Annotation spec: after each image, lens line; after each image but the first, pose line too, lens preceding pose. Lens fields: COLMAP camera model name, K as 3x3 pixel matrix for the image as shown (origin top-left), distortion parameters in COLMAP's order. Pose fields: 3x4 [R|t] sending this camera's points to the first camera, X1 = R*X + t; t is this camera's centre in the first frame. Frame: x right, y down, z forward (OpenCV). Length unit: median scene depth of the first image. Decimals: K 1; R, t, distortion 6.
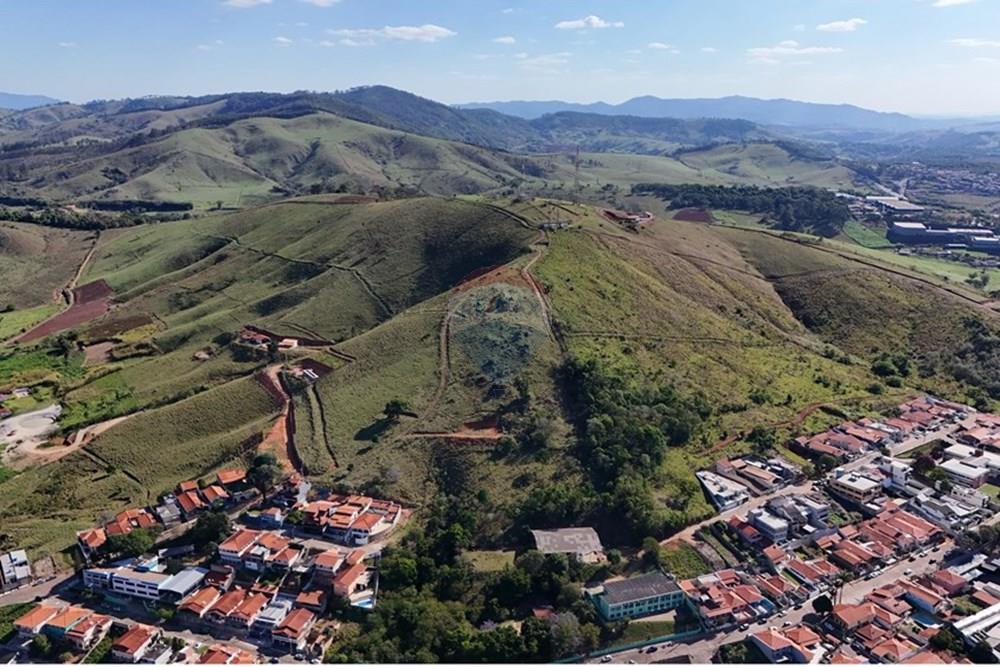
lens RADIAL K [[873.2, 0, 500.7], [0, 873.2, 307.8], [0, 0, 1]] dist [0.077562, -0.088264]
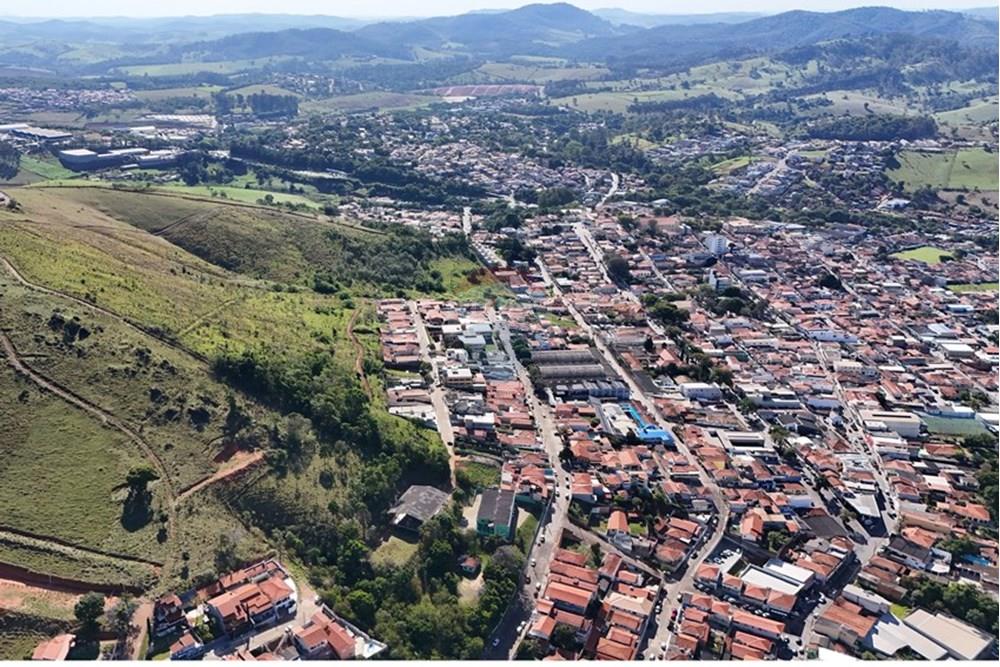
lens RADIAL K [[860.8, 0, 413.5], [0, 860.8, 323.9], [0, 0, 1]] dist [0.077159, -0.080025]
pose [[0.536888, -0.290621, 0.792017, -0.575224], [0.189856, 0.956334, 0.222217, -0.156773], [-0.822014, 0.031064, 0.568620, 0.293624]]
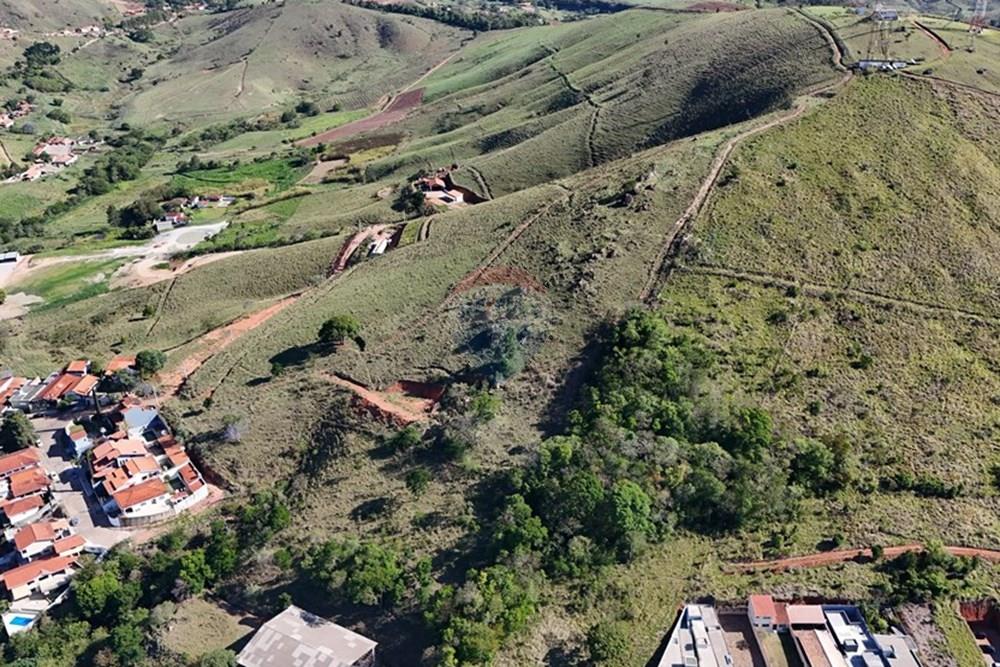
lens RADIAL K [[873.2, 0, 508.0], [0, 873.2, 335.5], [0, 0, 1]] dist [0.077562, -0.088264]
pose [[0.809383, 0.247361, -0.532645, 0.338921], [-0.116027, 0.956444, 0.267865, -0.076099], [0.575705, -0.155004, 0.802831, 0.510836]]
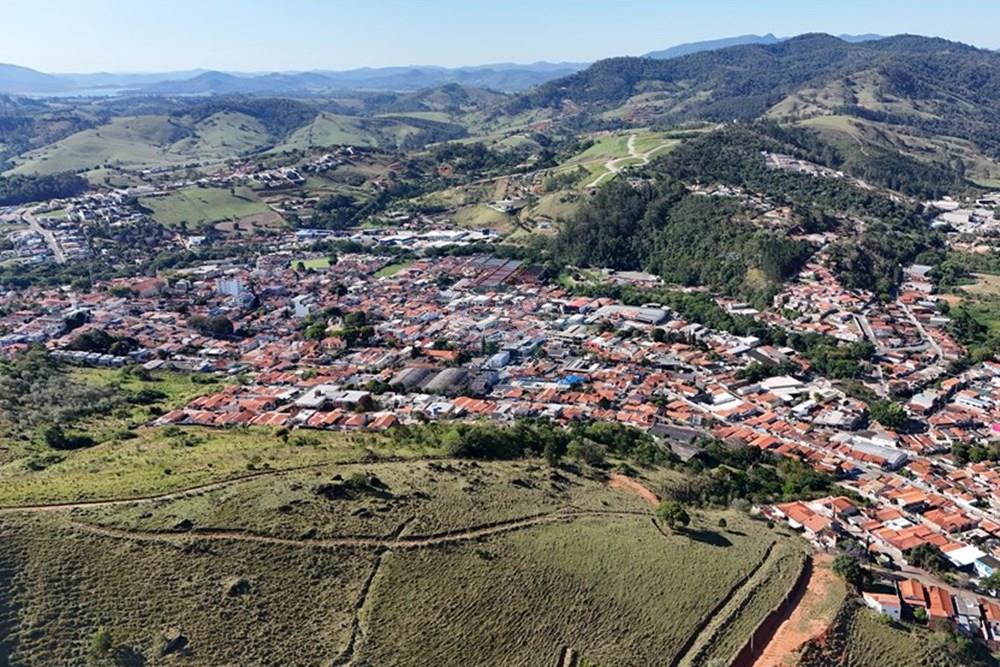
lens RADIAL K [[863.5, 0, 589.5], [0, 863.5, 349.8], [0, 0, 1]] dist [0.077967, -0.081559]
pose [[-0.670371, -0.223492, 0.707569, -0.570449], [0.168972, 0.882533, 0.438844, -0.363343], [-0.722531, 0.413747, -0.553861, 1.378076]]
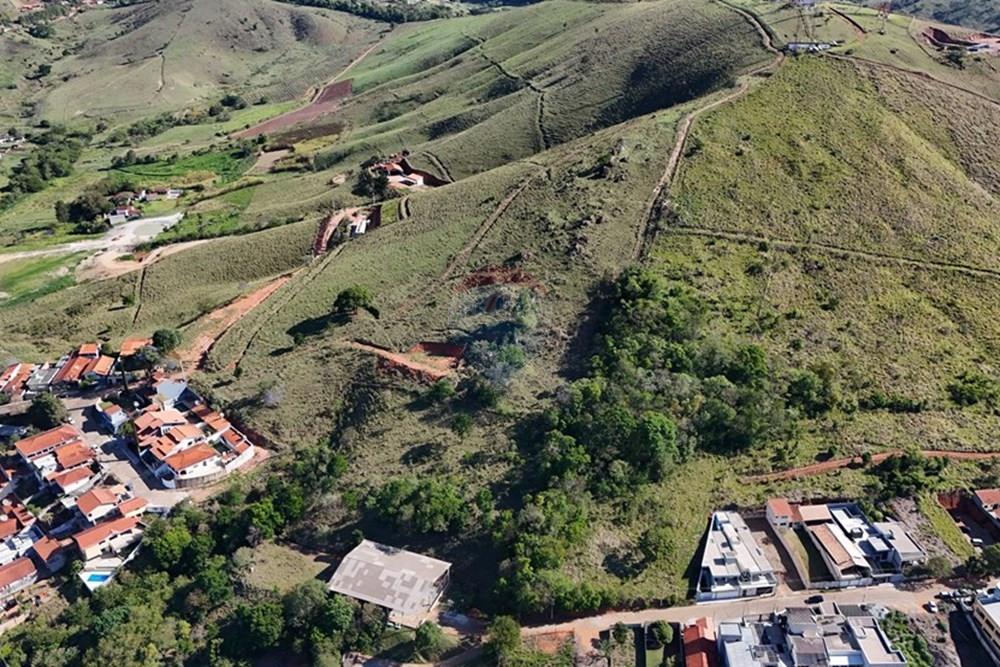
lens RADIAL K [[873.2, 0, 503.5], [0, 873.2, 340.7], [0, 0, 1]] dist [0.077562, -0.088264]
pose [[0.874413, 0.210852, -0.436971, 0.301932], [-0.098341, 0.958960, 0.265940, -0.055801], [0.475111, -0.189569, 0.859263, 0.417256]]
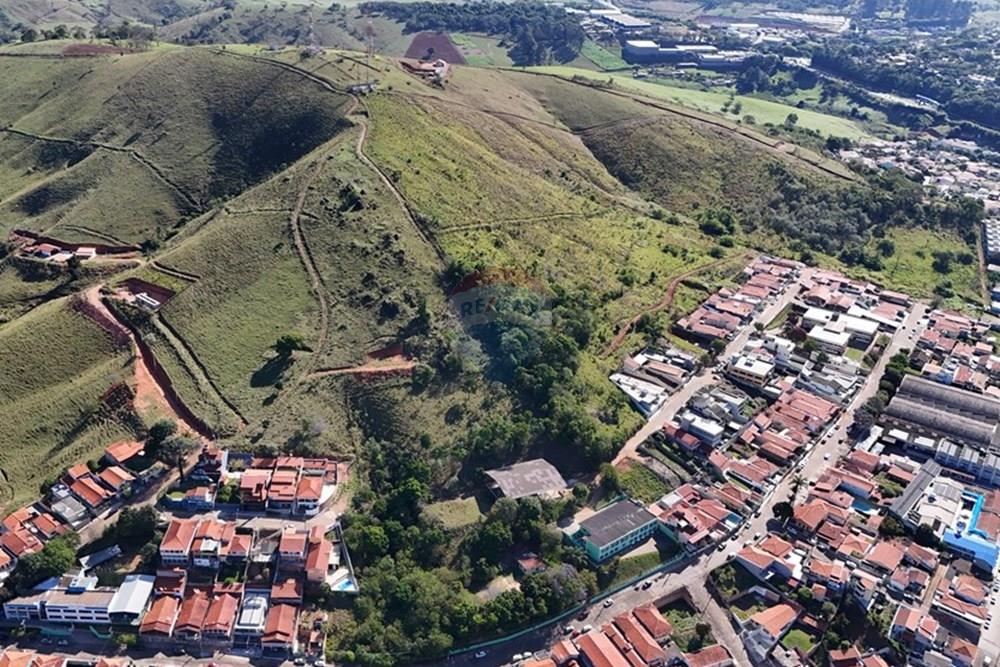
lens RADIAL K [[873.2, 0, 403.4], [0, 873.2, 340.2], [0, 0, 1]] dist [0.077562, -0.088264]
pose [[0.966983, -0.115387, 0.227224, -0.200641], [0.056442, 0.966450, 0.250576, -0.102217], [-0.248513, -0.229478, 0.941053, 0.129790]]
